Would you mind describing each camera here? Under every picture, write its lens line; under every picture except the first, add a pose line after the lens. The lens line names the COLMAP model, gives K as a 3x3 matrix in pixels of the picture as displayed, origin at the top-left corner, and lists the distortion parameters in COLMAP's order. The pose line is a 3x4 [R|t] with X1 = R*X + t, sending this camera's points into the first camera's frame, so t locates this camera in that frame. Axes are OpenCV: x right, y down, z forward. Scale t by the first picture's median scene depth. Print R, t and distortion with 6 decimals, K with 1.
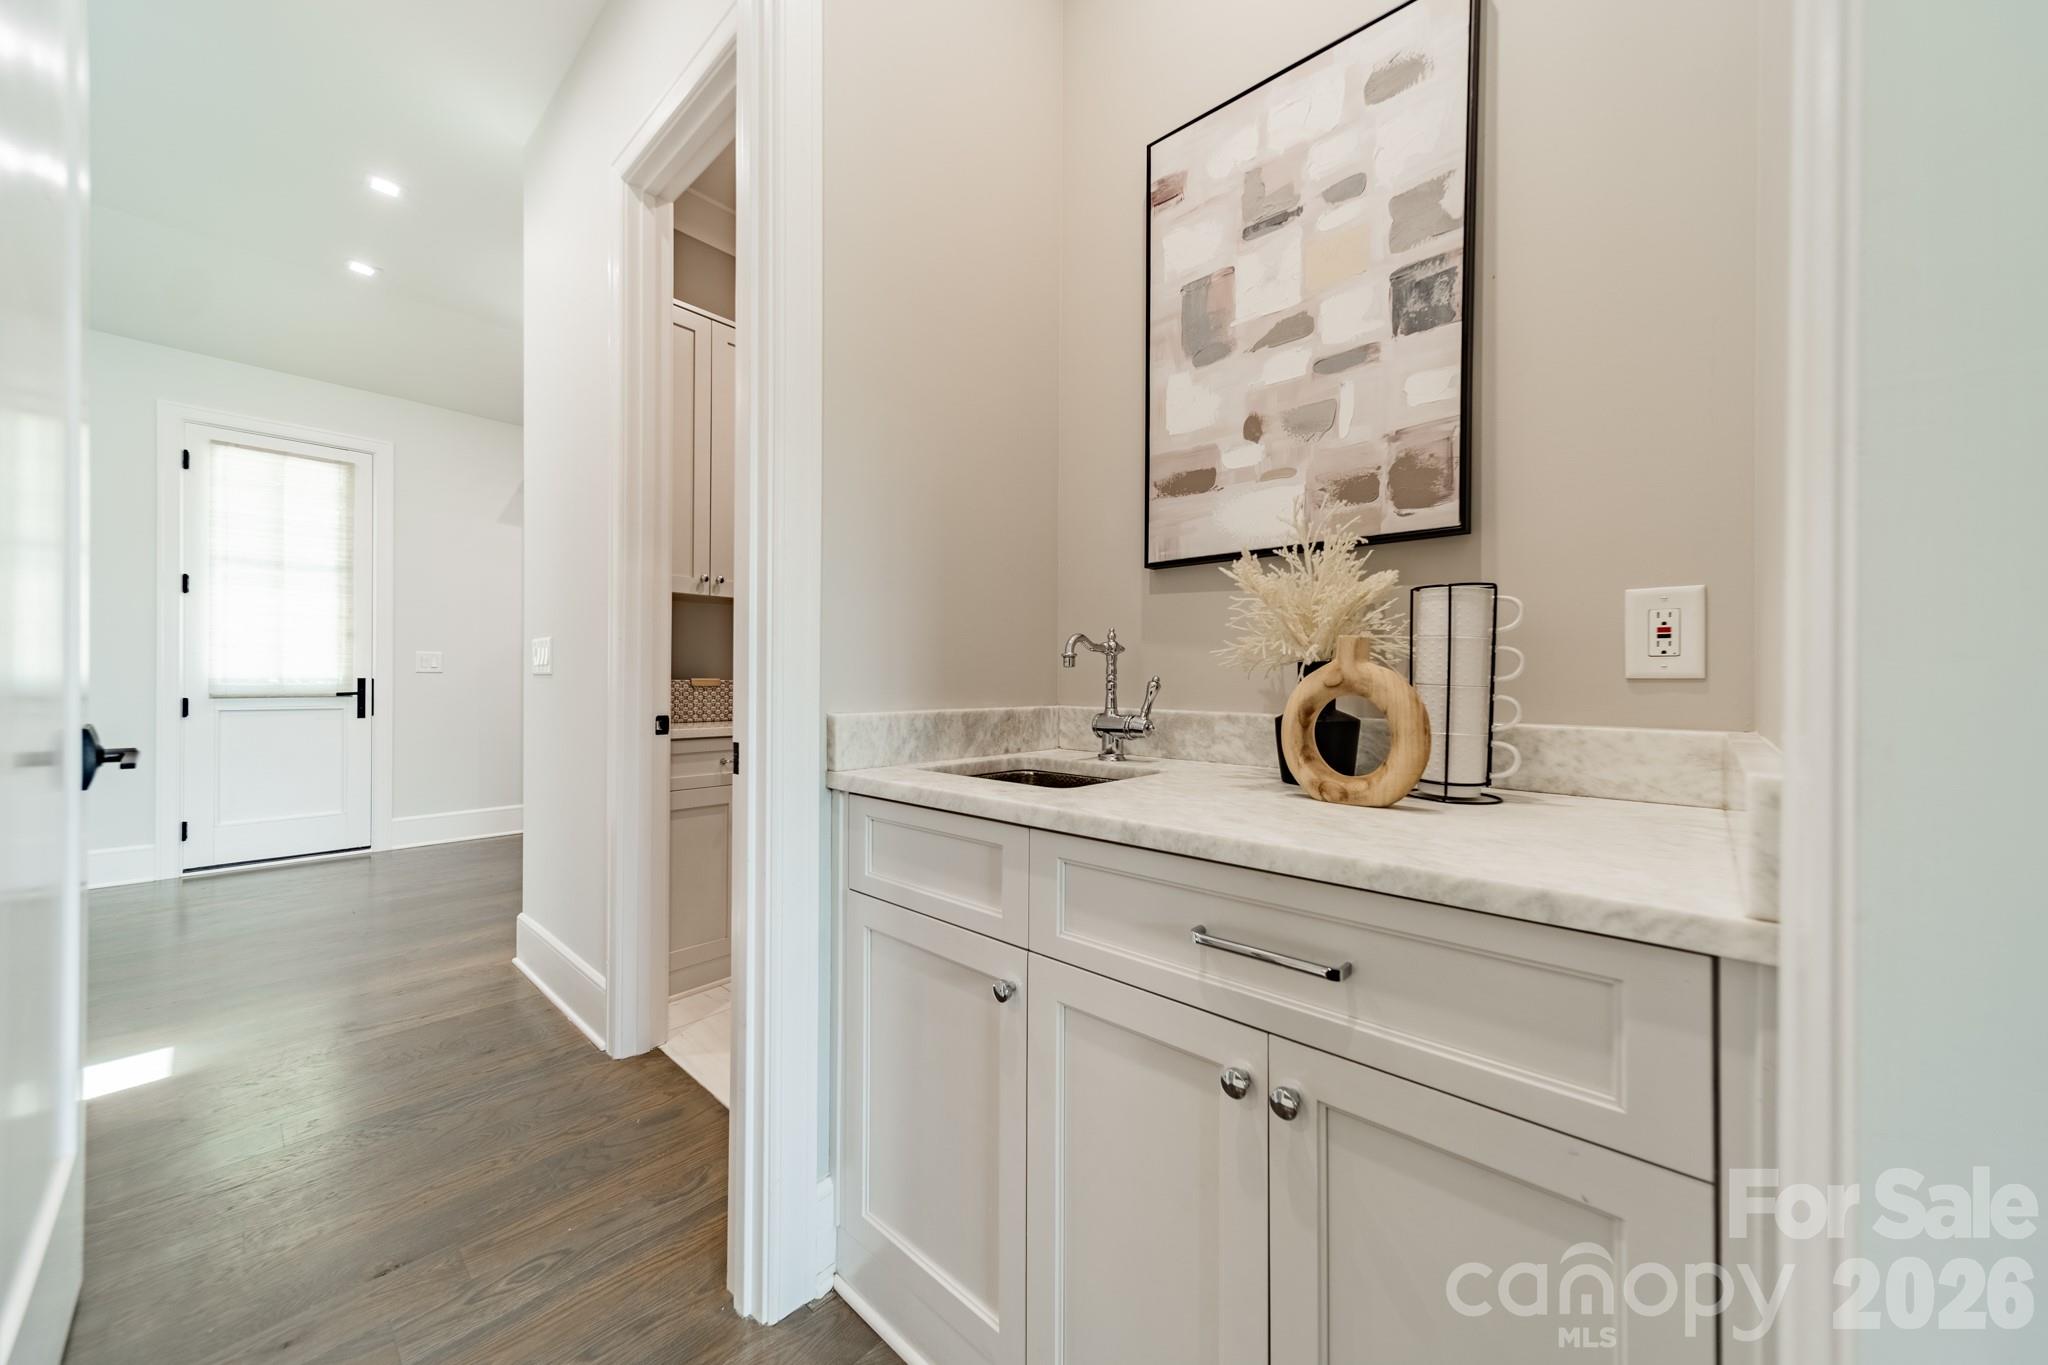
lens RADIAL K [[724.3, 0, 1022.5], [0, 724.3, 680.3], [0, 0, 1]] dist [0.008356, -0.000043]
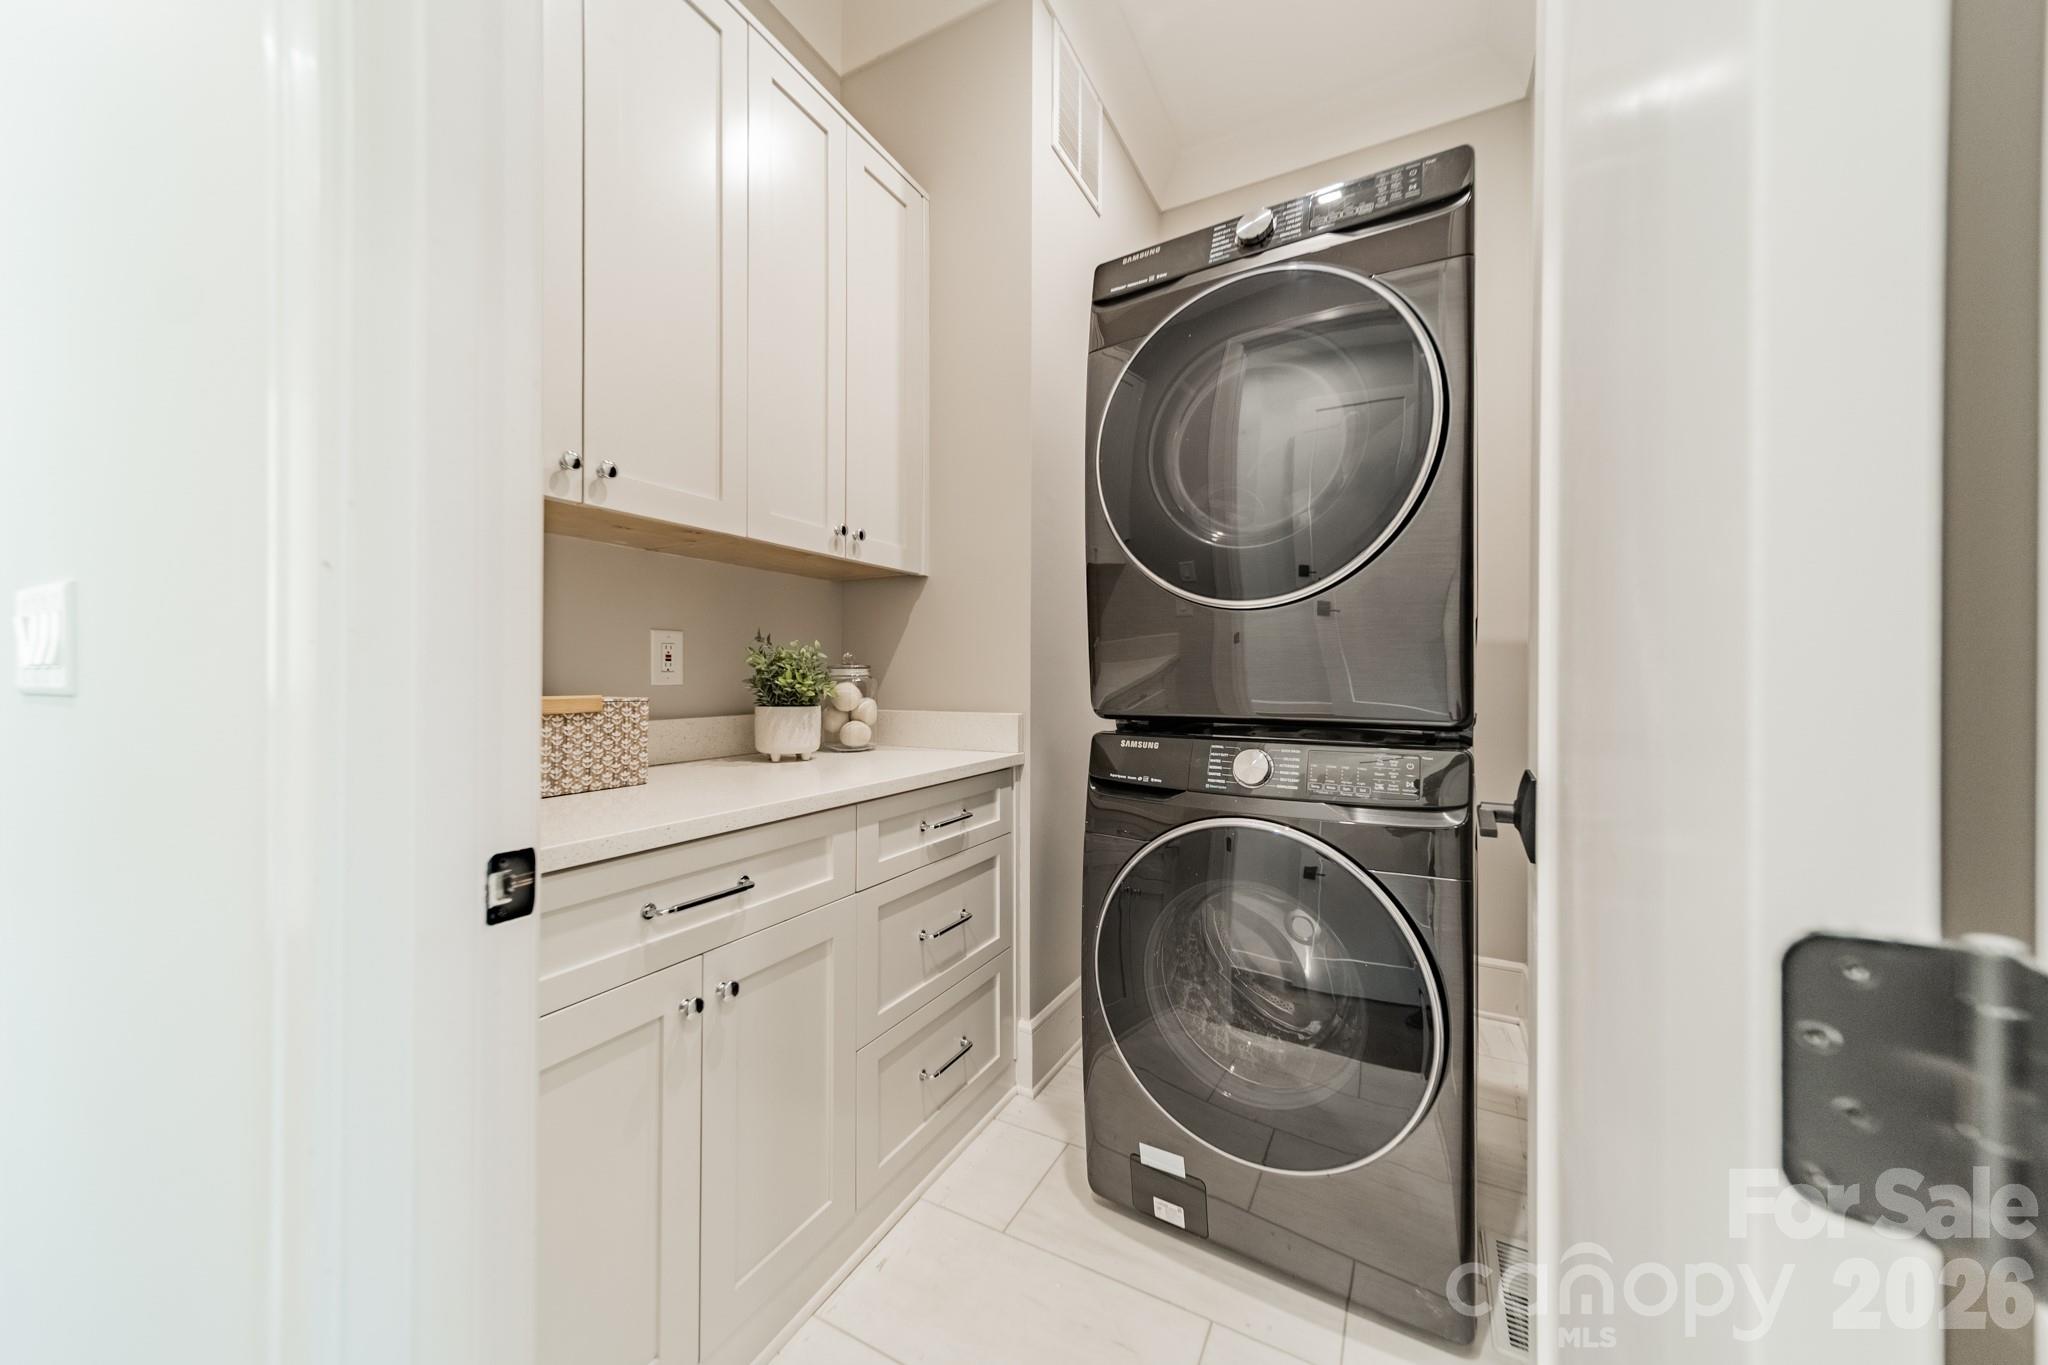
lens RADIAL K [[724.3, 0, 1020.5], [0, 724.3, 679.8], [0, 0, 1]] dist [0.008356, -0.000043]
pose [[0.968959, -0.001208, 0.247219, -0.318595], [0.000565, 0.999996, 0.002671, -0.014788], [-0.247221, -0.002448, 0.968956, 0.577901]]
